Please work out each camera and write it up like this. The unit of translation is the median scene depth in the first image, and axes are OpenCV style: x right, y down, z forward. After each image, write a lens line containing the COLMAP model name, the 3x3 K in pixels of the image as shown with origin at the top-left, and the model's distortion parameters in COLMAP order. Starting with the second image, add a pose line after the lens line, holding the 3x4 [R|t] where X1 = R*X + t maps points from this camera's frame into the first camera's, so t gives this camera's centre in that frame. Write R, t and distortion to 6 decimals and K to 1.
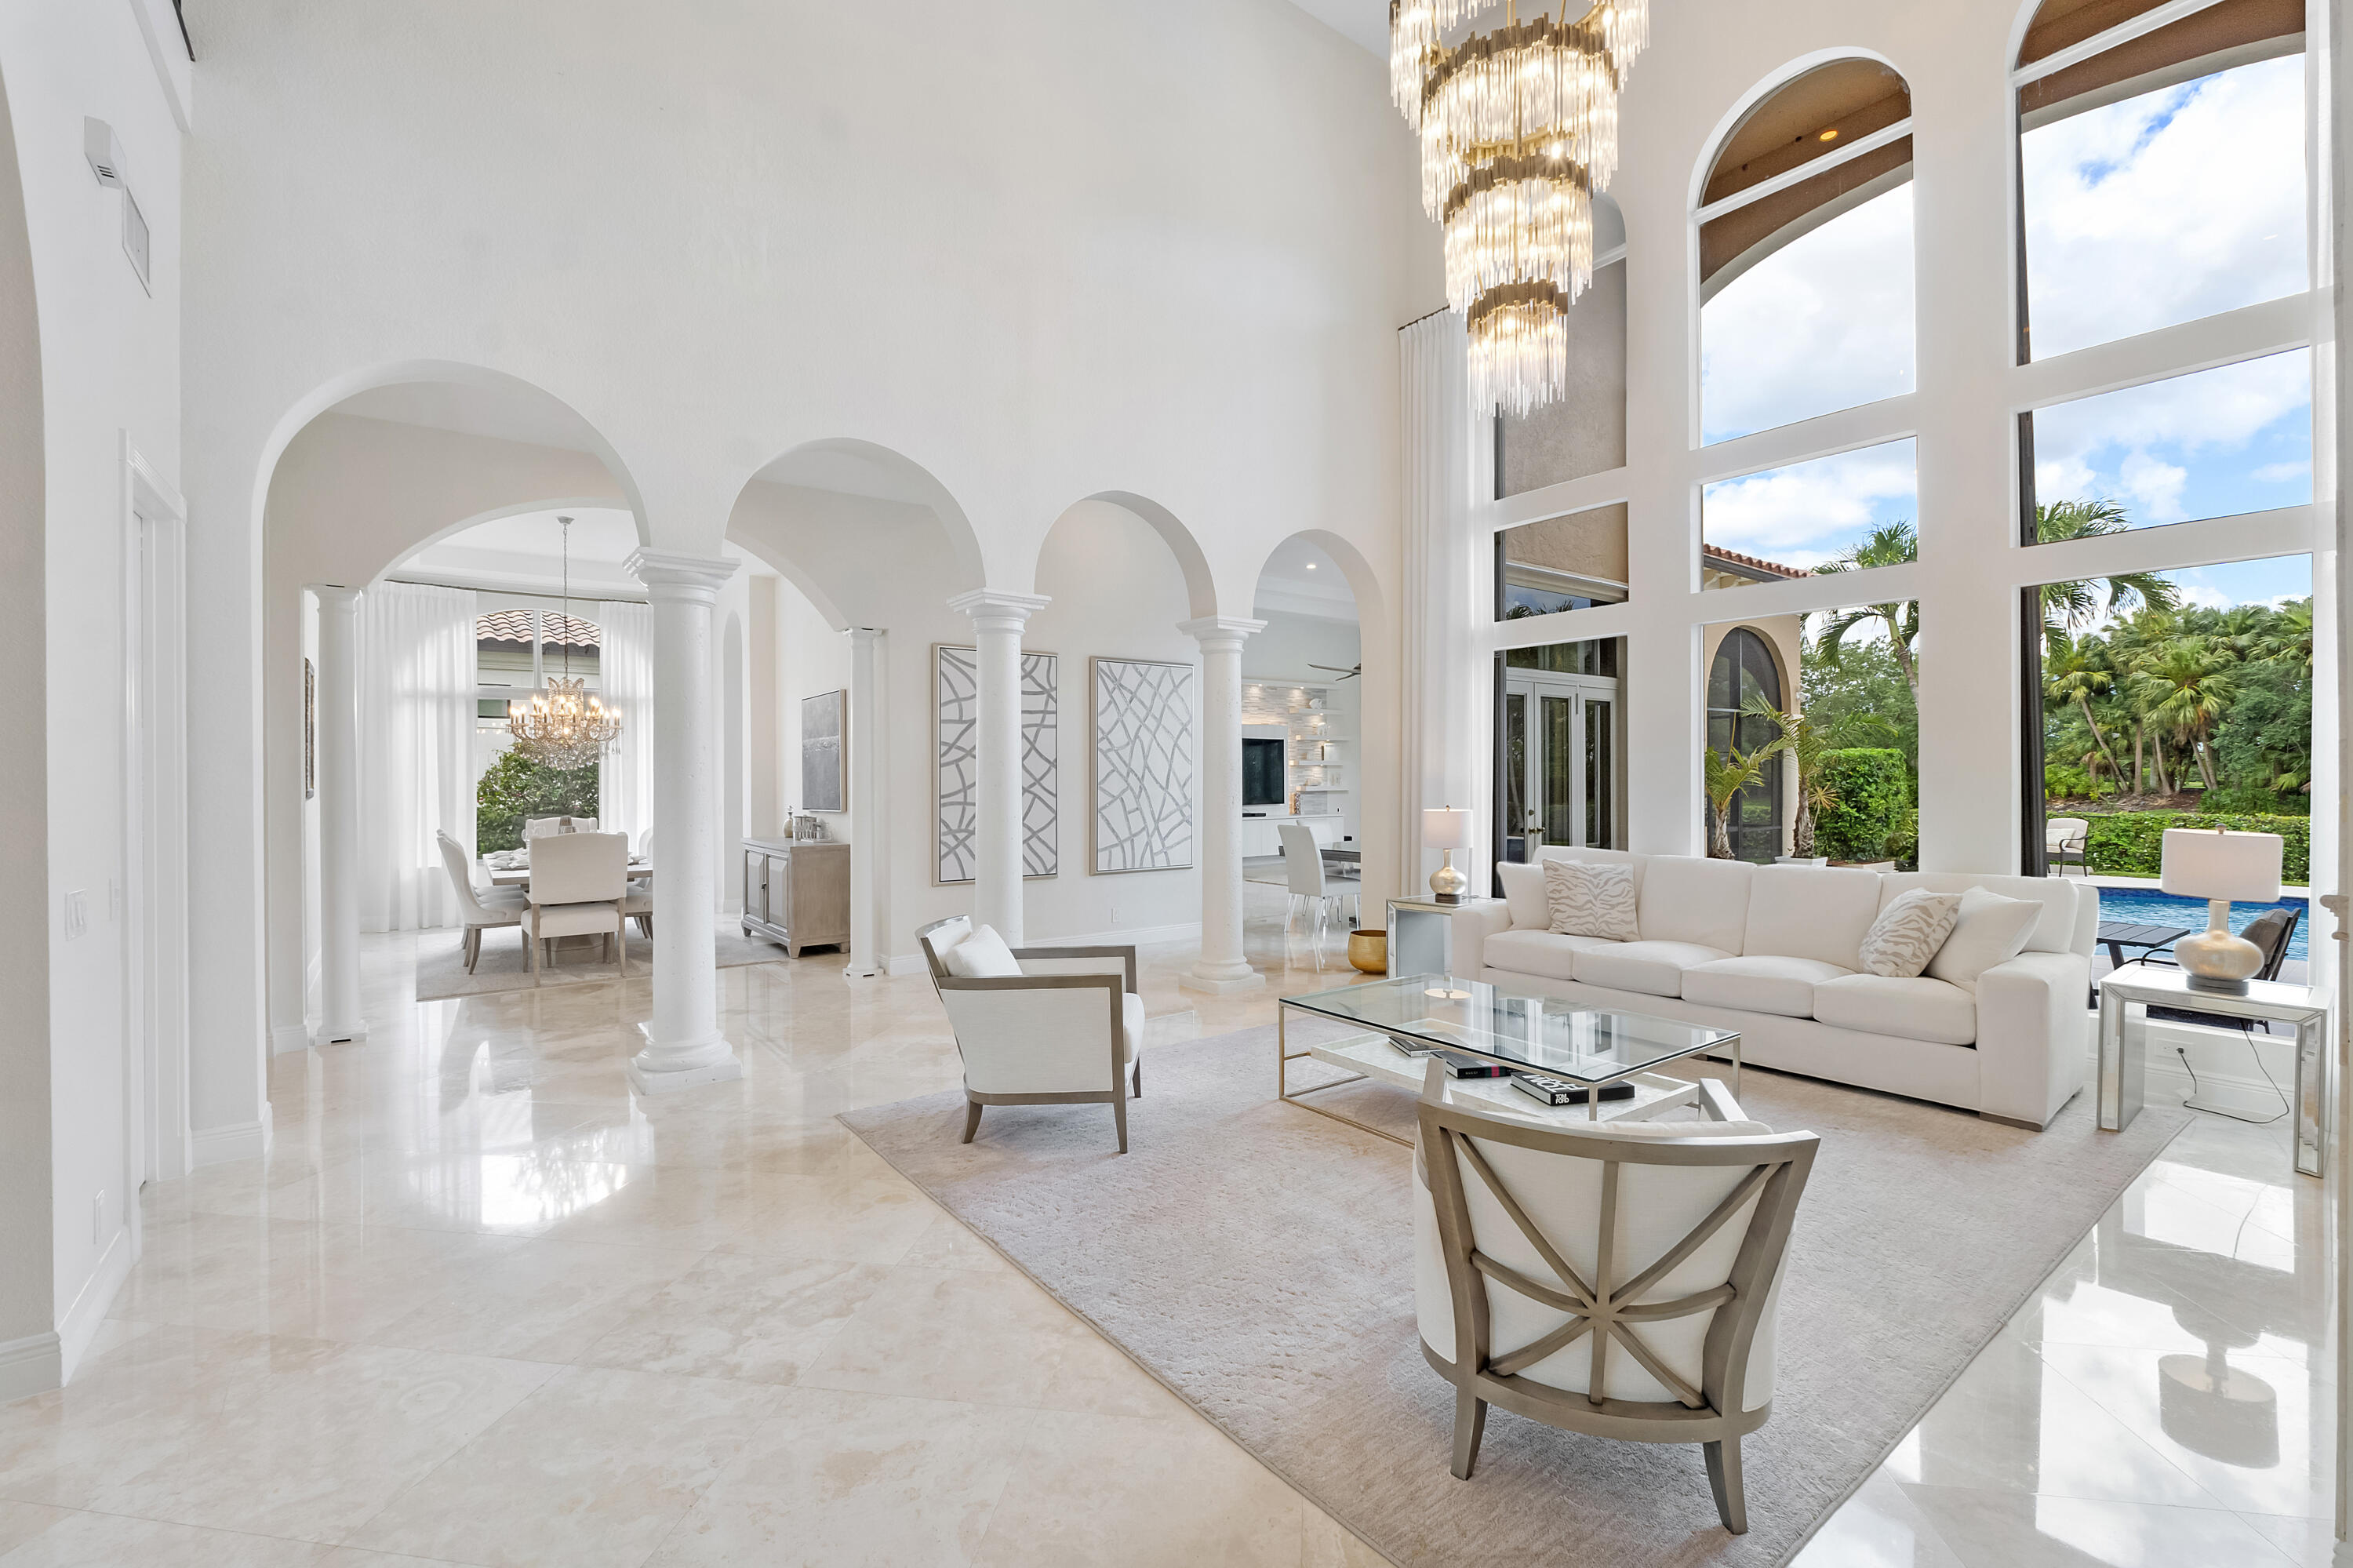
lens RADIAL K [[1000.2, 0, 1175.8], [0, 1000.2, 778.7], [0, 0, 1]] dist [-0.005549, 0.000290]
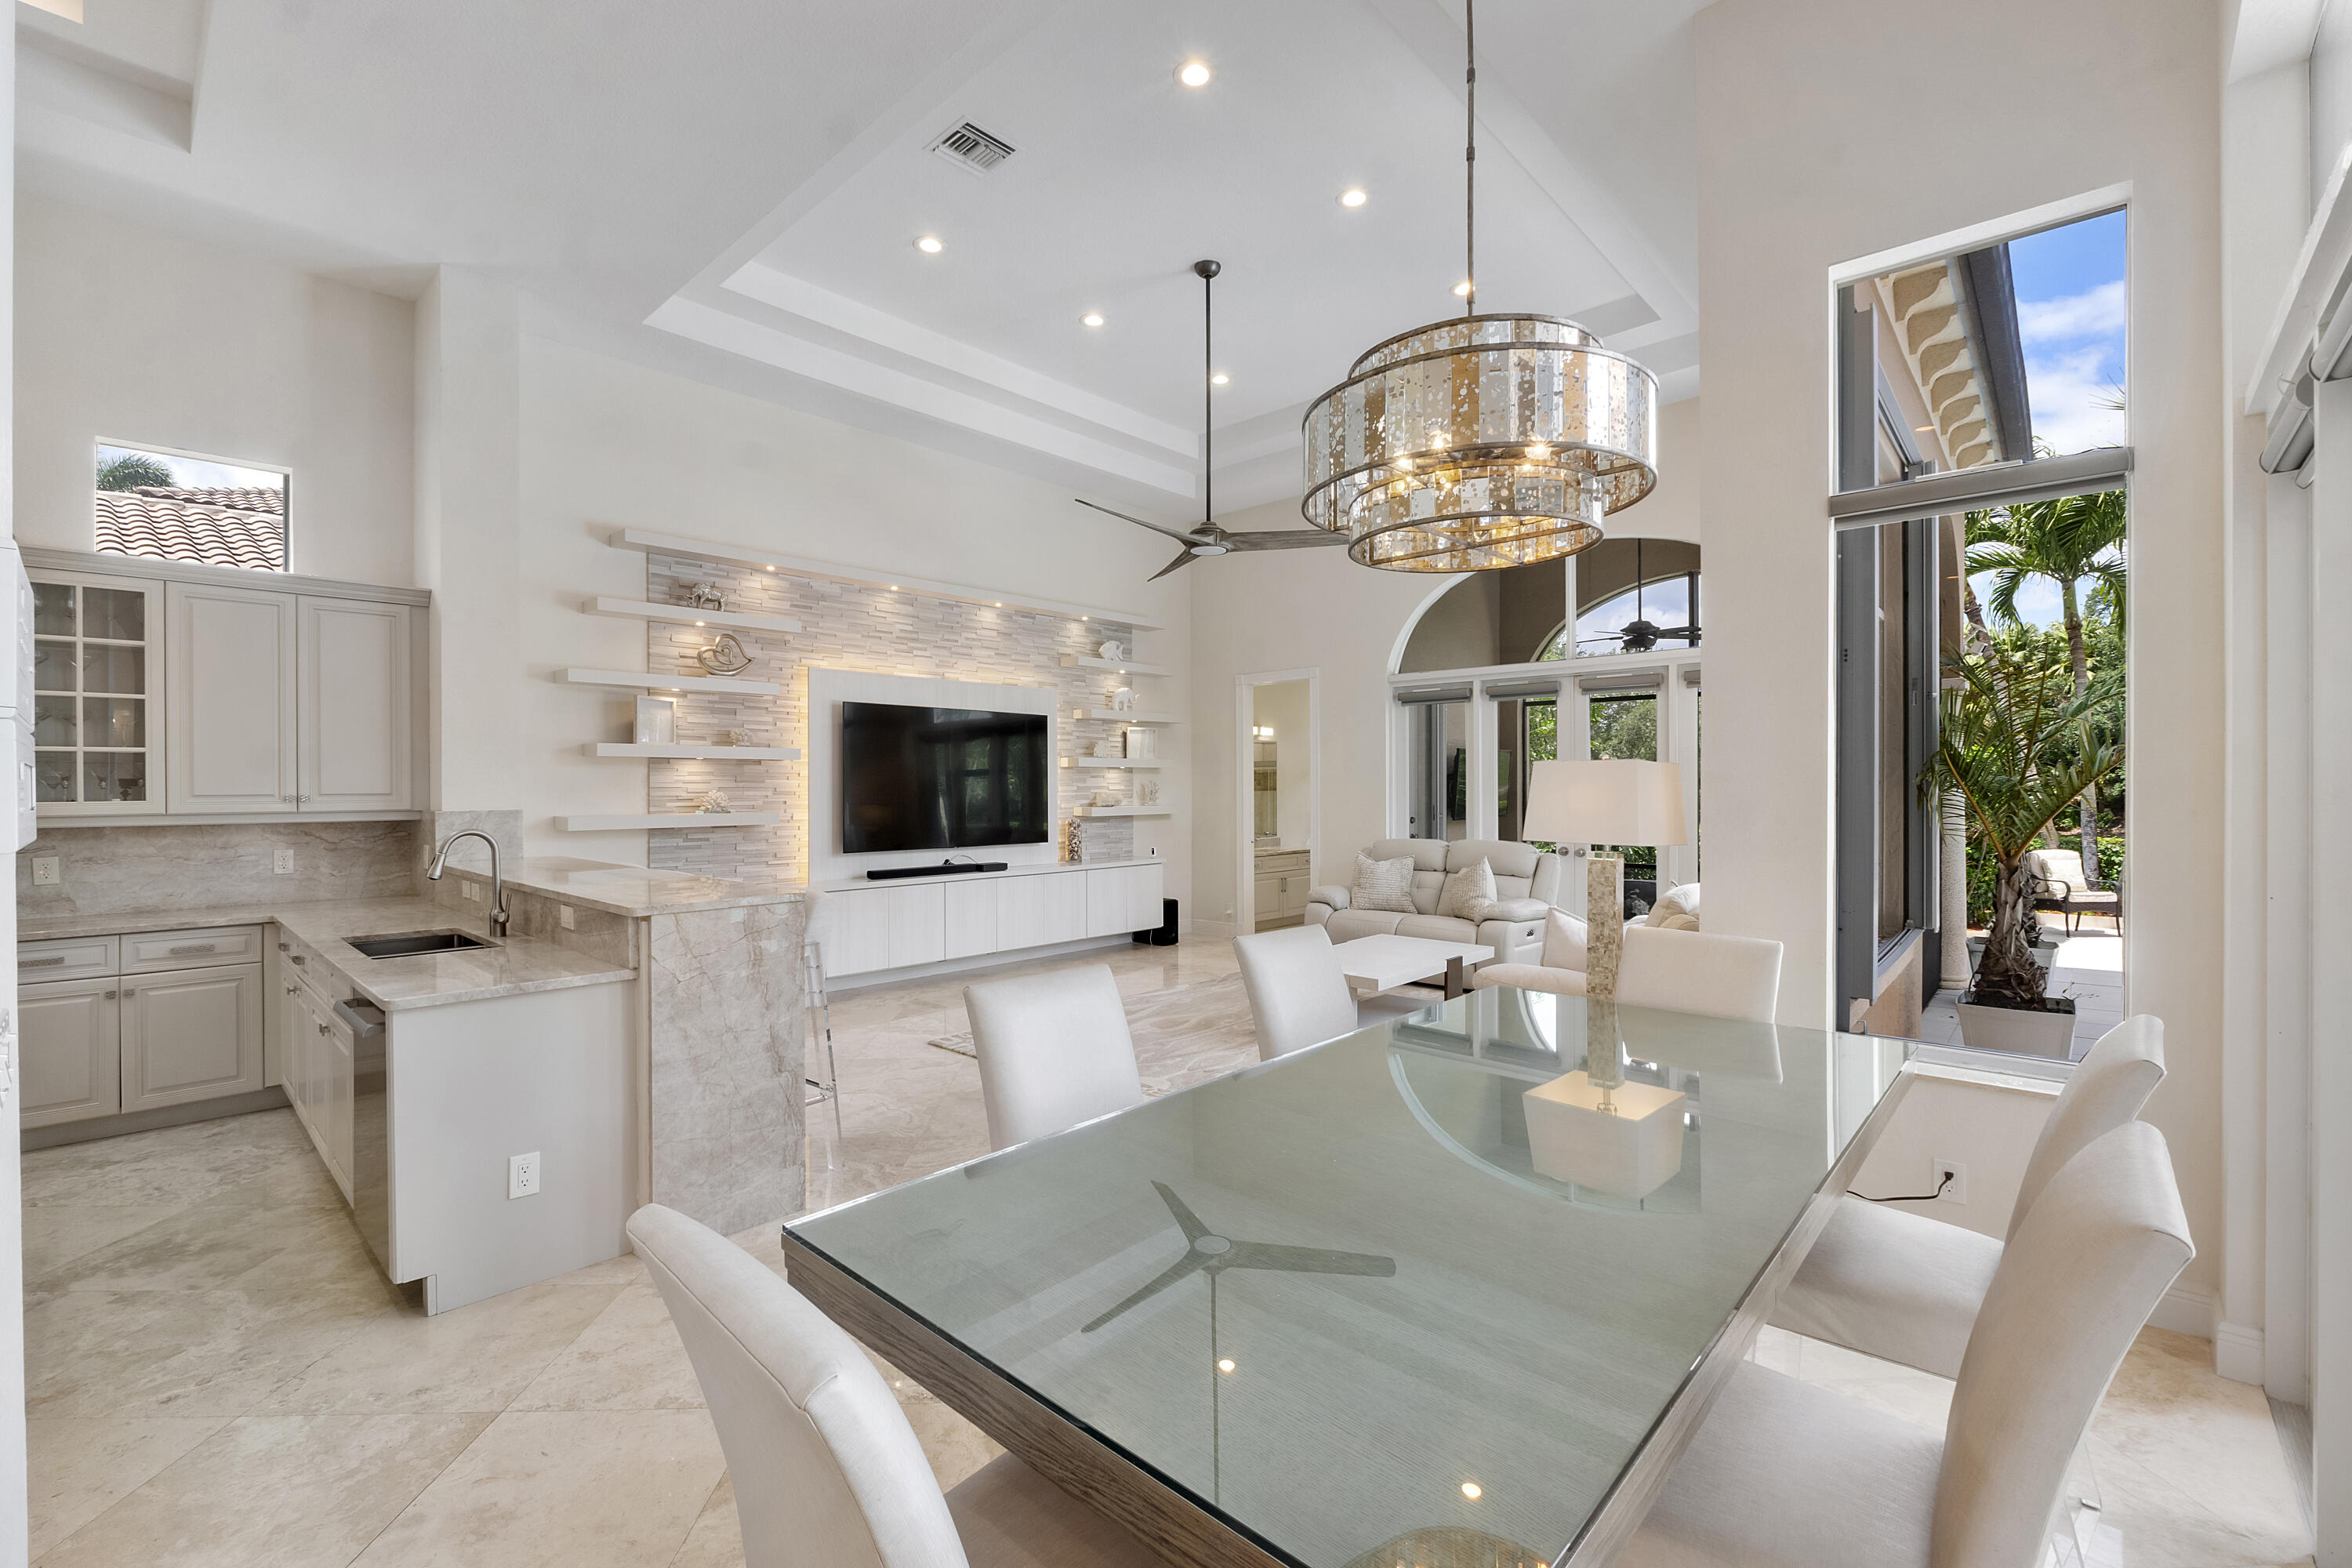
lens RADIAL K [[999.8, 0, 1177.9], [0, 999.8, 782.0], [0, 0, 1]] dist [-0.005549, 0.000290]
pose [[0.983353, 0.003577, 0.181672, 0.079022], [-0.002559, 0.999980, -0.005833, -0.002704], [-0.181690, 0.005270, 0.983342, 0.476901]]
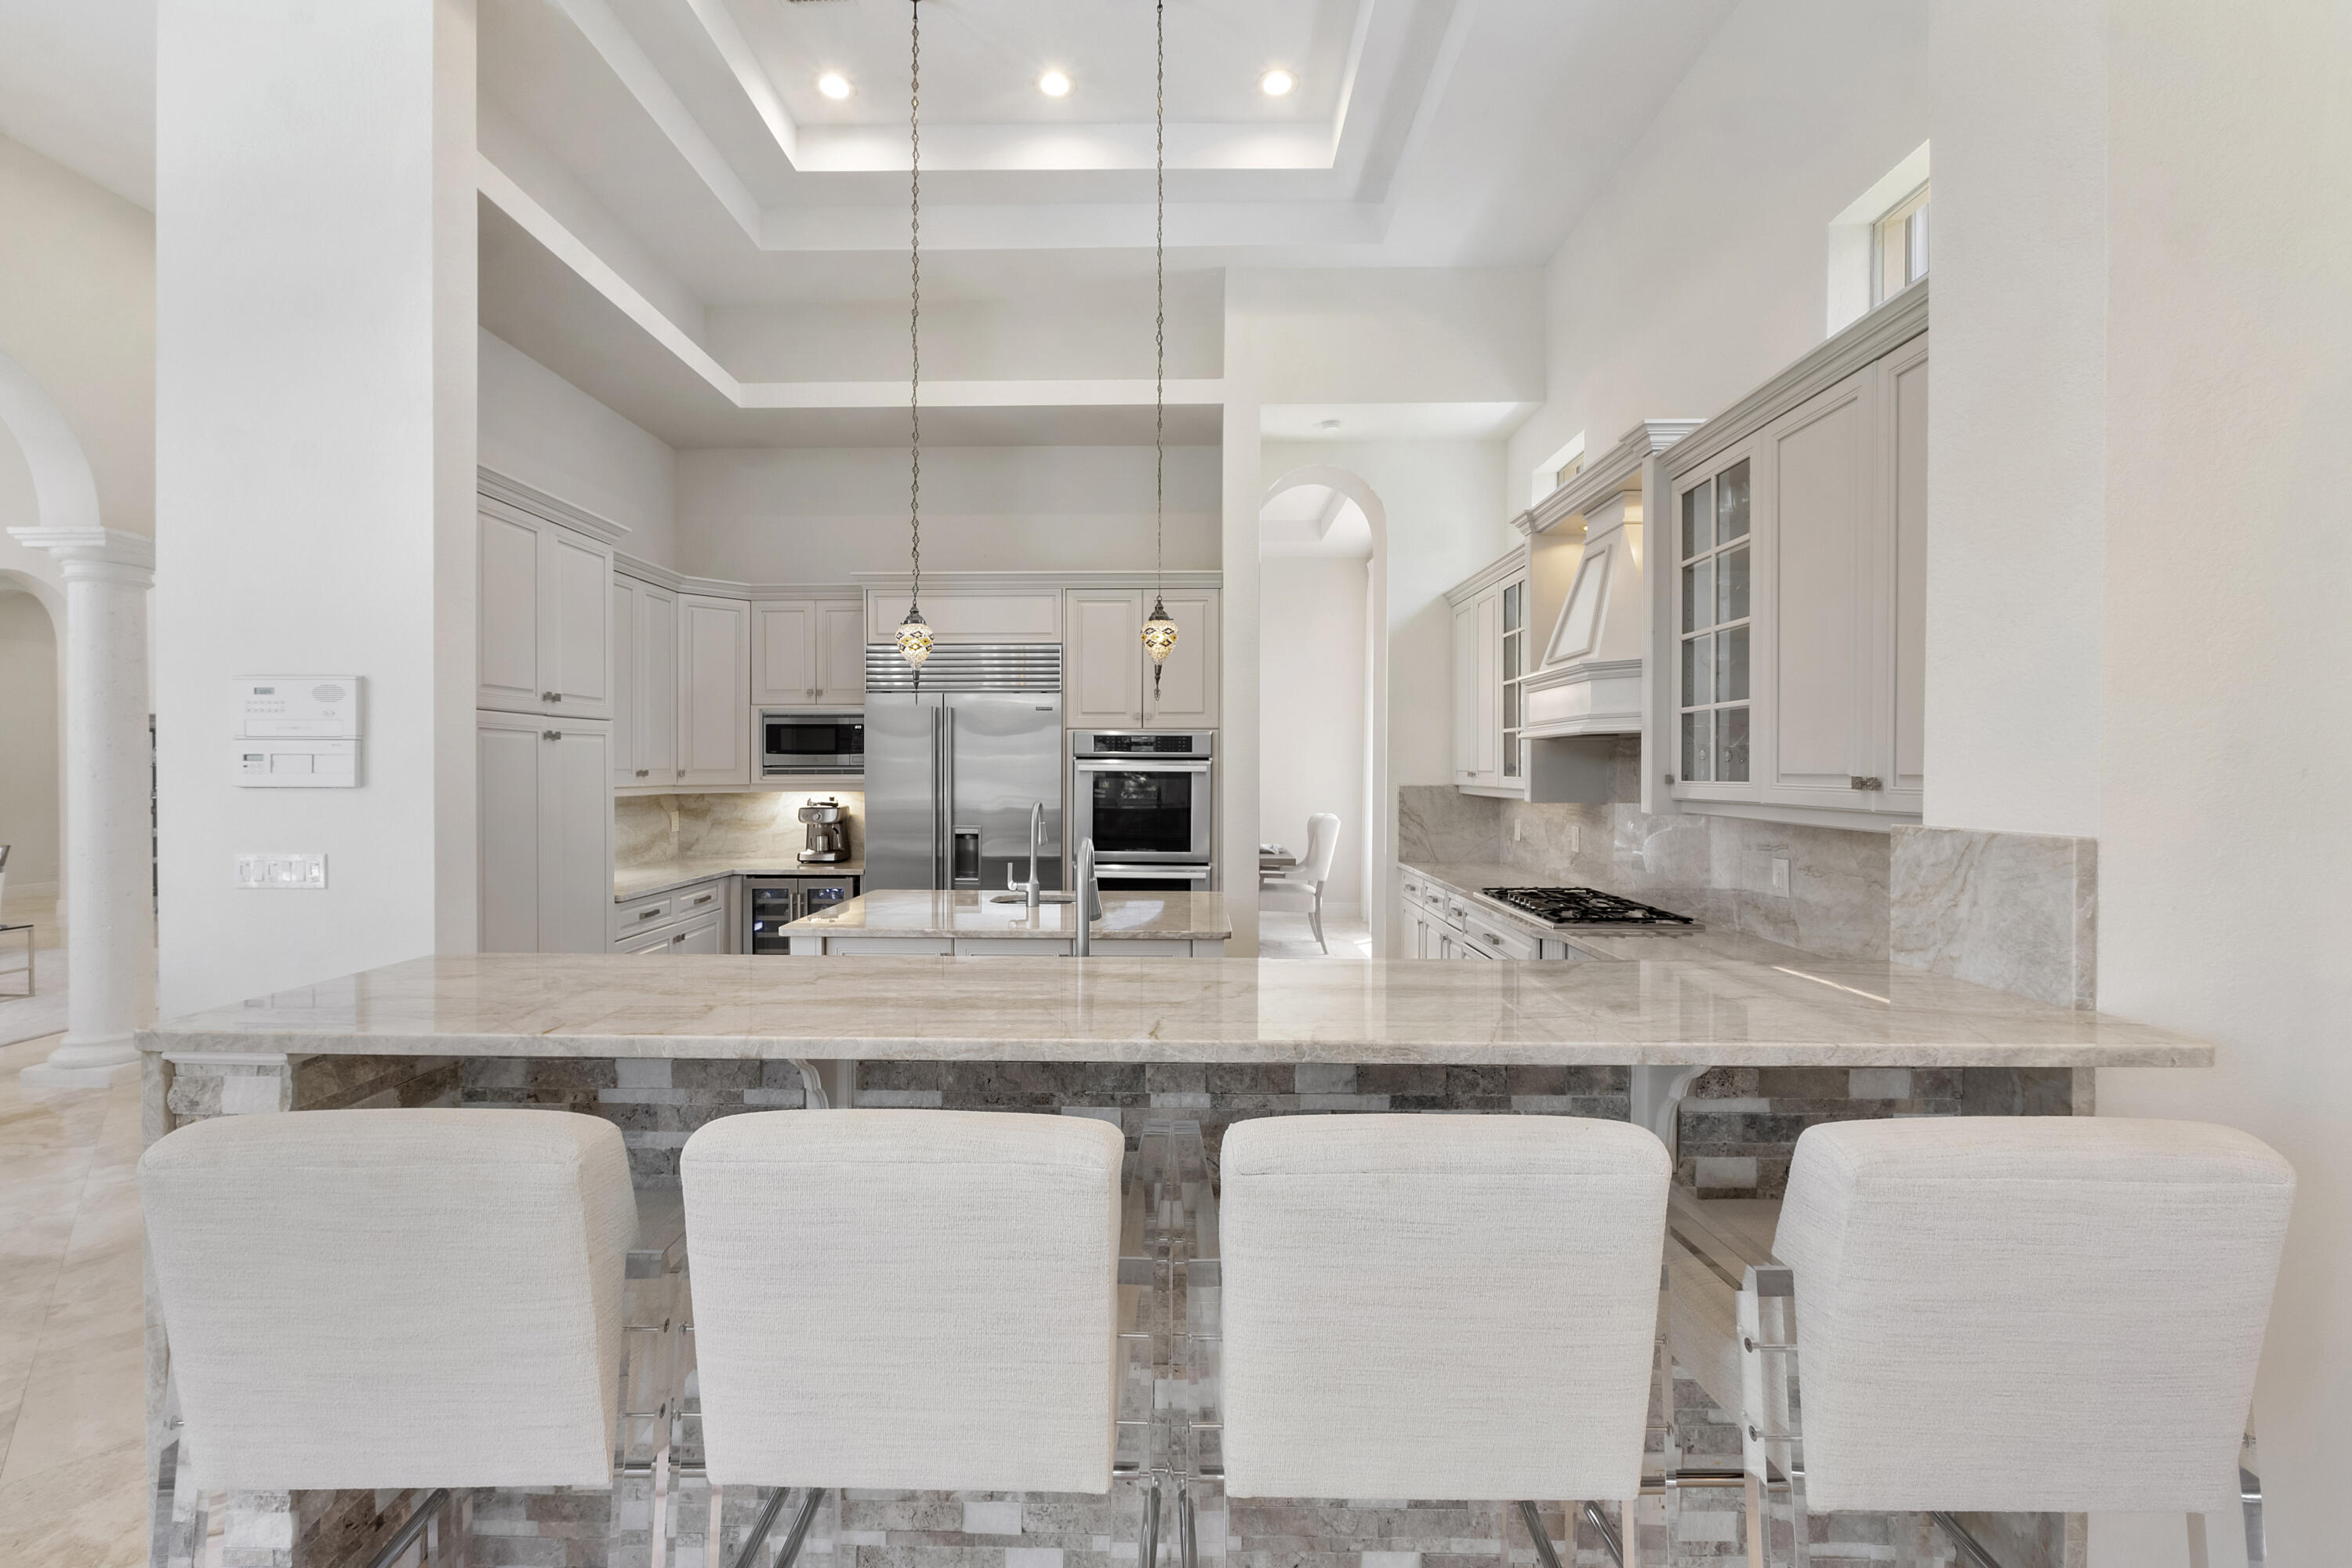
lens RADIAL K [[999.8, 0, 1168.0], [0, 999.8, 778.9], [0, 0, 1]] dist [-0.005549, 0.000290]
pose [[-0.610164, 0.010251, -0.792209, 0.054670], [-0.003726, 0.999868, 0.015808, -0.001467], [0.792267, 0.012598, -0.610045, 0.798334]]
